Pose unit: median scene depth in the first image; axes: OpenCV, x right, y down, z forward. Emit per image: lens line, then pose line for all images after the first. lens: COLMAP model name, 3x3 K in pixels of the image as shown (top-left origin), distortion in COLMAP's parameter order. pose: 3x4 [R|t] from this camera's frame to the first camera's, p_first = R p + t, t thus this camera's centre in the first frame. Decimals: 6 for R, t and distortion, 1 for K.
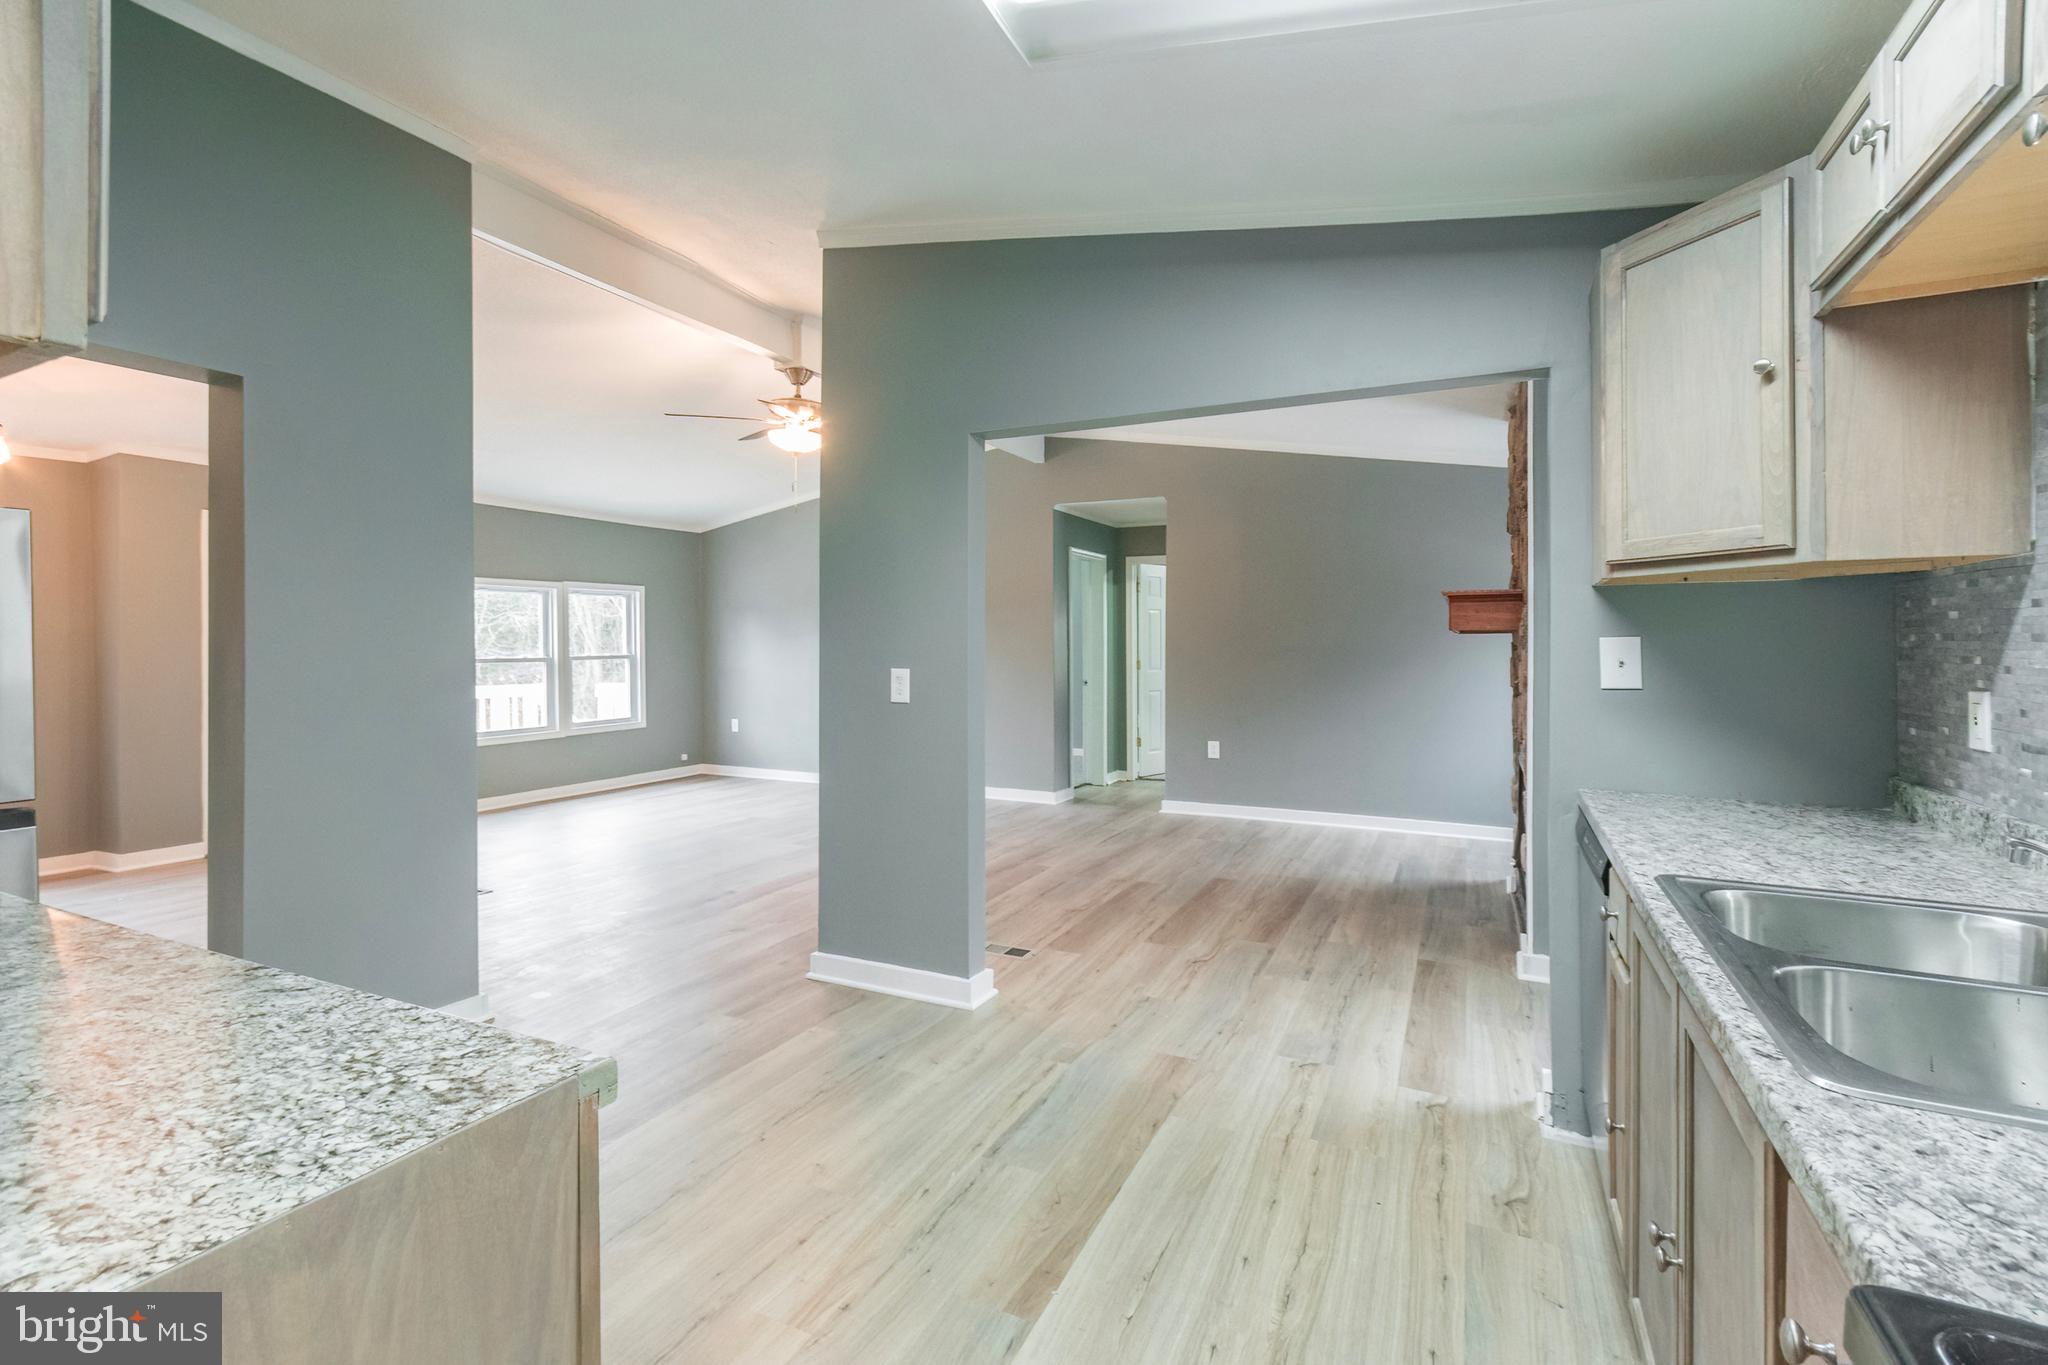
lens RADIAL K [[927.5, 0, 1006.3], [0, 927.5, 652.9], [0, 0, 1]] dist [0.000940, 0.000622]
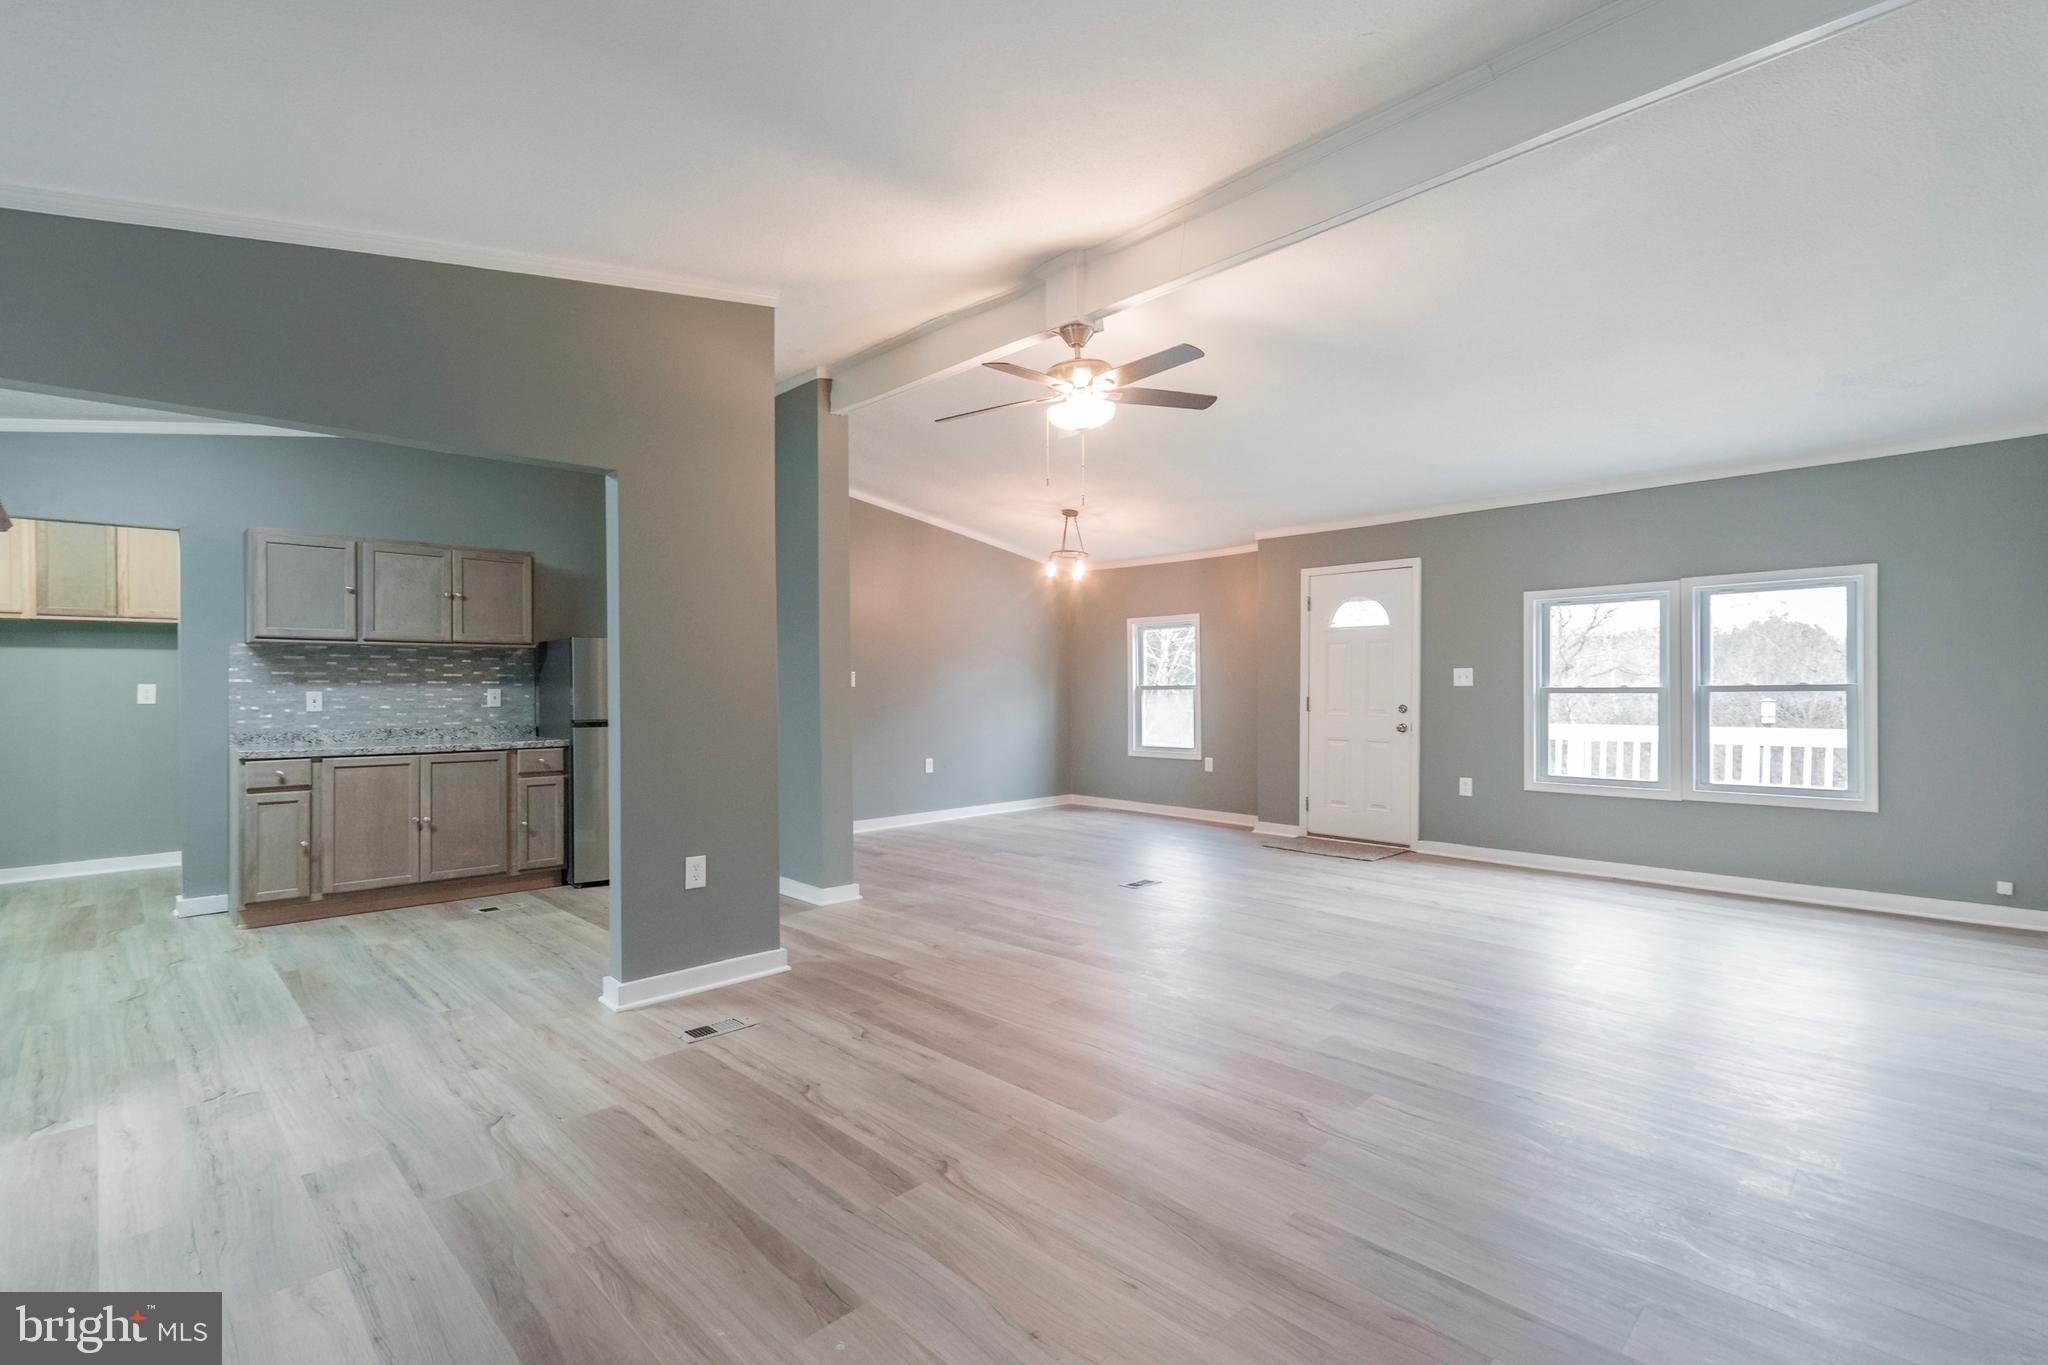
lens RADIAL K [[929.4, 0, 1019.8], [0, 929.4, 691.3], [0, 0, 1]] dist [0.013928, -0.006363]
pose [[-0.322734, 0.011405, -0.946421, 0.756608], [-0.002969, 0.999910, 0.013062, 0.001905], [0.946485, 0.007026, -0.322671, 1.633666]]
